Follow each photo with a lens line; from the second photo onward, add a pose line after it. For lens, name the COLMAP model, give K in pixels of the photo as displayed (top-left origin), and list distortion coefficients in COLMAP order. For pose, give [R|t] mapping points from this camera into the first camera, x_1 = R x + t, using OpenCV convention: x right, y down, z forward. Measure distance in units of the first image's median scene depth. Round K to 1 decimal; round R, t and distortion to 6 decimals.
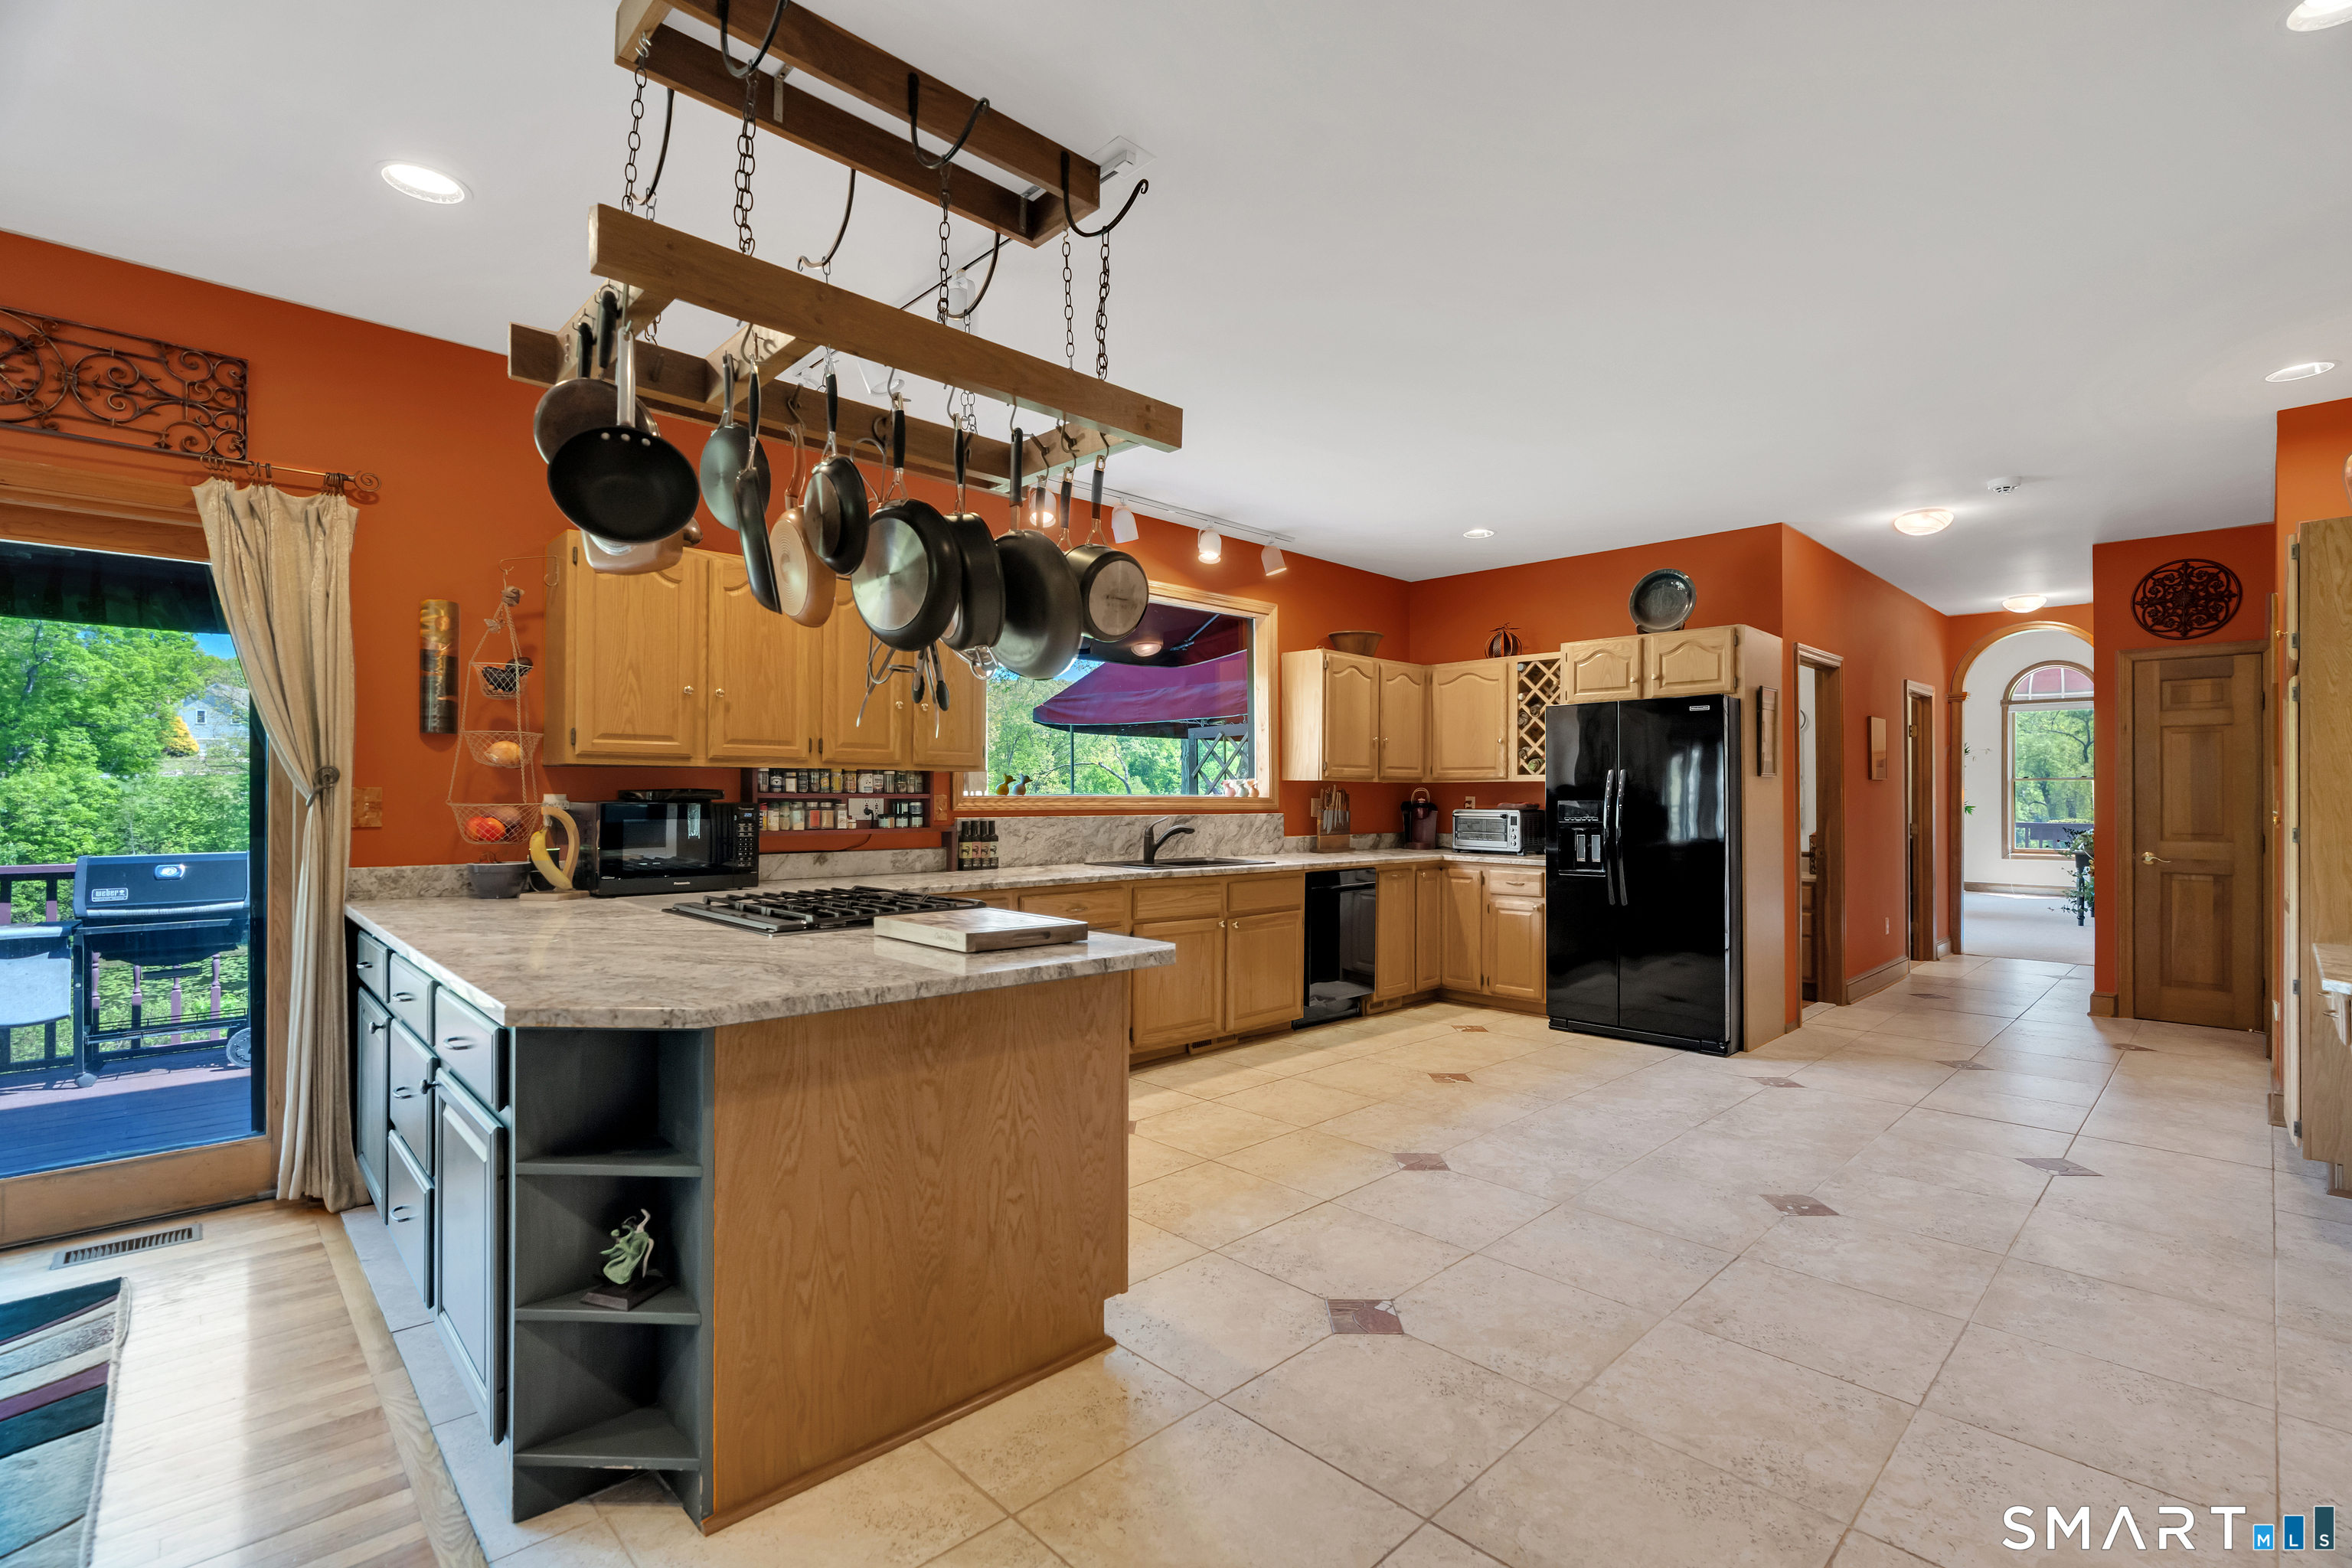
lens RADIAL K [[1026.8, 0, 1178.2], [0, 1026.8, 794.1], [0, 0, 1]] dist [-0.009972, 0.001254]
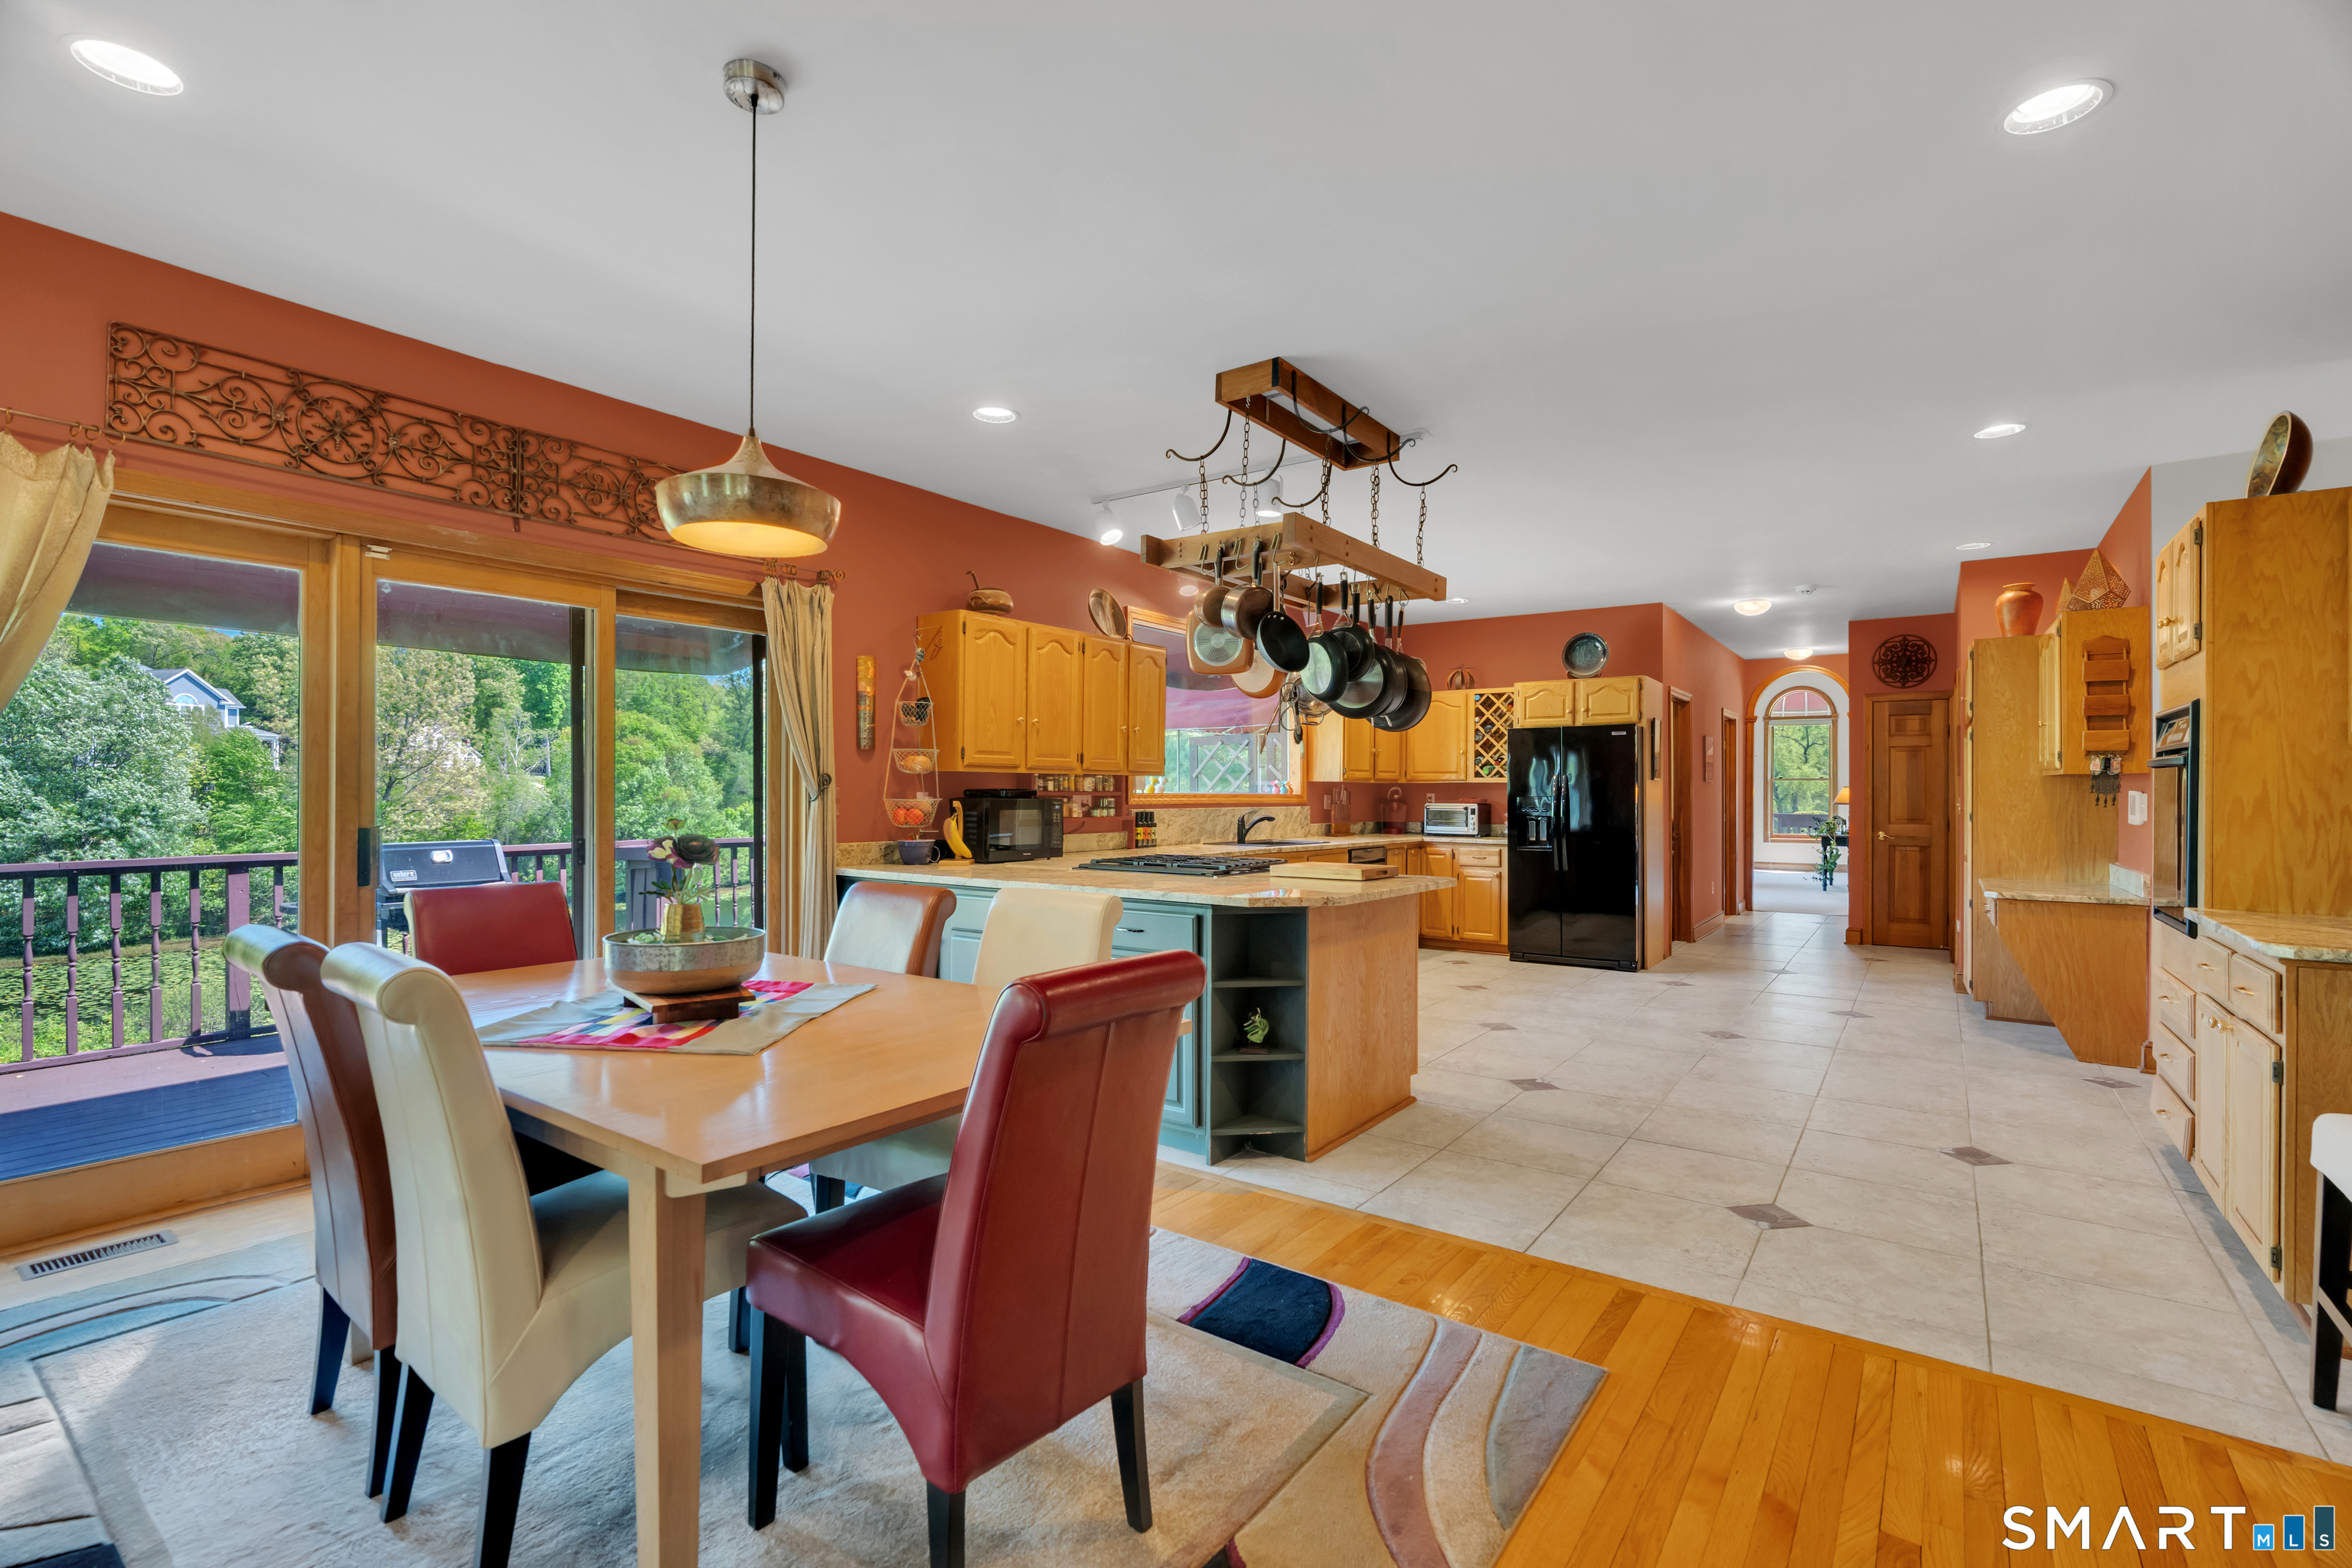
lens RADIAL K [[1026.8, 0, 1178.2], [0, 1026.8, 794.1], [0, 0, 1]] dist [-0.009972, 0.001254]
pose [[0.983785, 0.000877, 0.179350, -0.351375], [-0.001801, 0.999986, 0.004990, -0.003660], [-0.179343, -0.005232, 0.983773, -0.305295]]
